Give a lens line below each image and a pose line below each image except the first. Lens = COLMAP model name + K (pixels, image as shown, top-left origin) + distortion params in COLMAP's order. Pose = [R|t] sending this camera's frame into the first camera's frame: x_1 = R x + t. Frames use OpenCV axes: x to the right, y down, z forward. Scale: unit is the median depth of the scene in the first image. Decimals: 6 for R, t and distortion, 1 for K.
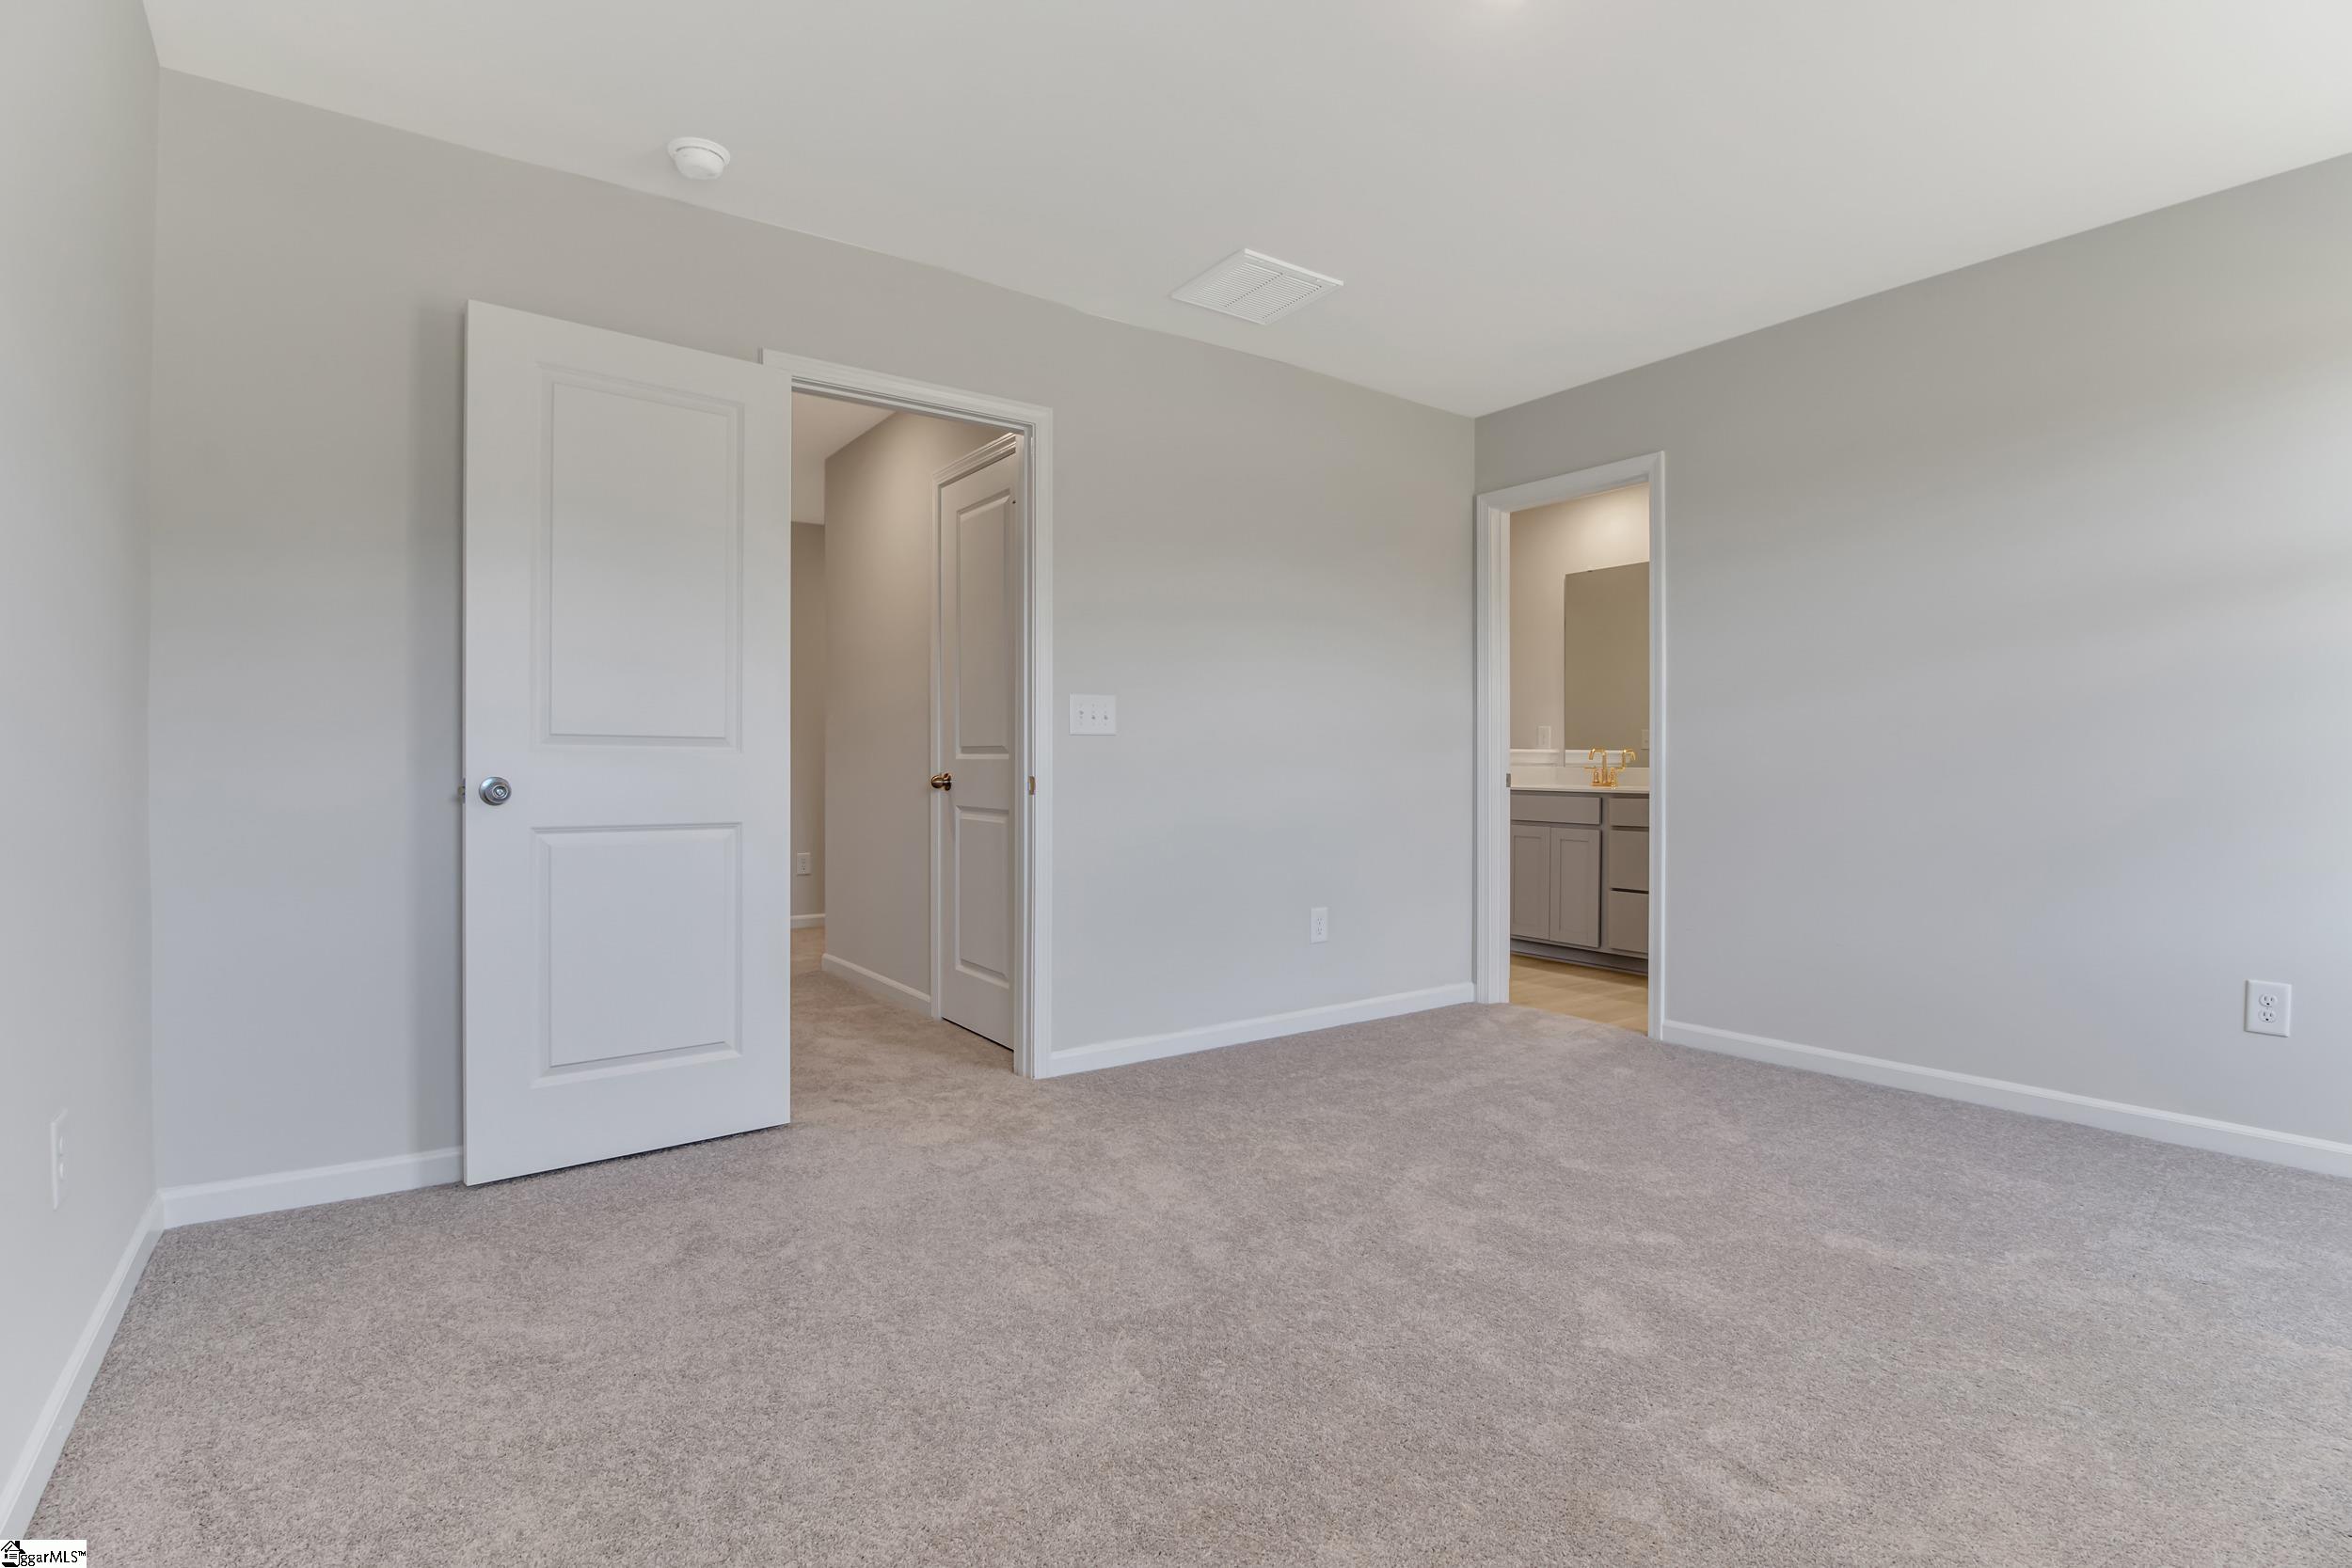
lens RADIAL K [[1163.3, 0, 1177.4], [0, 1163.3, 771.9], [0, 0, 1]] dist [-0.013432, -0.000495]
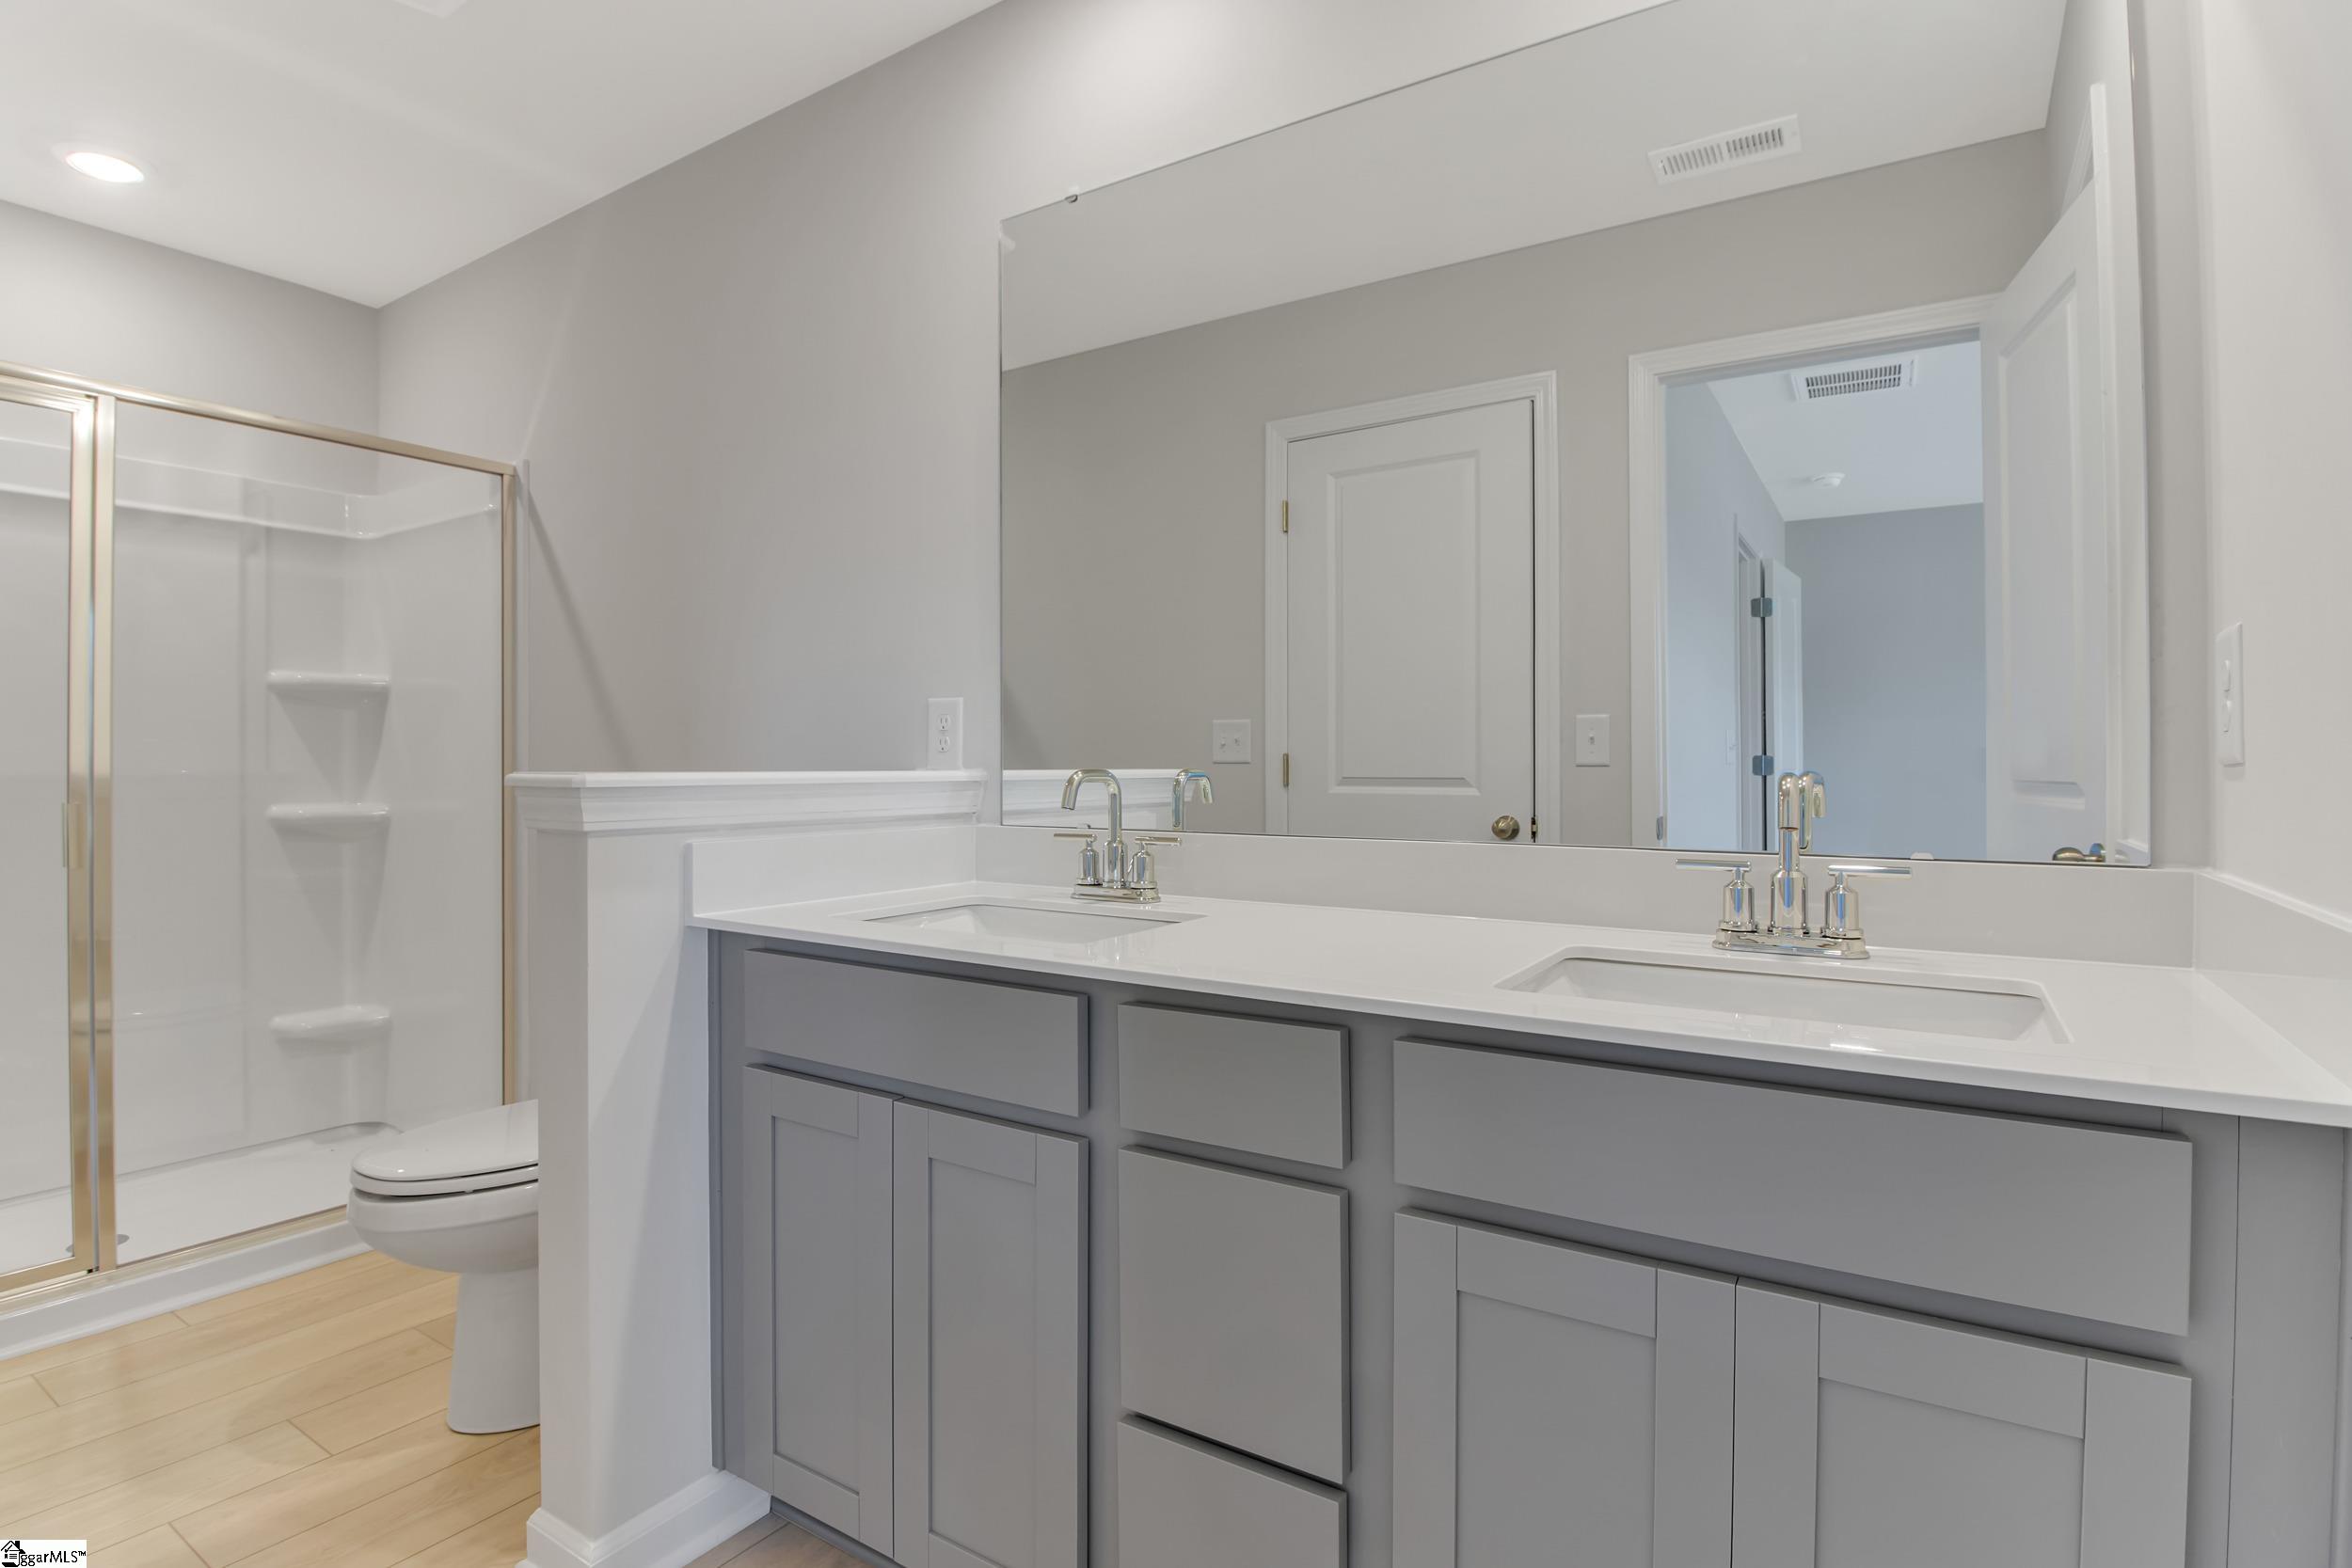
lens RADIAL K [[1163.3, 0, 1183.2], [0, 1163.3, 772.1], [0, 0, 1]] dist [-0.013432, -0.000495]
pose [[0.928219, -0.001200, 0.372032, 0.284617], [0.001836, 0.999997, -0.001353, -0.019500], [-0.372030, 0.001939, 0.928219, 0.748006]]
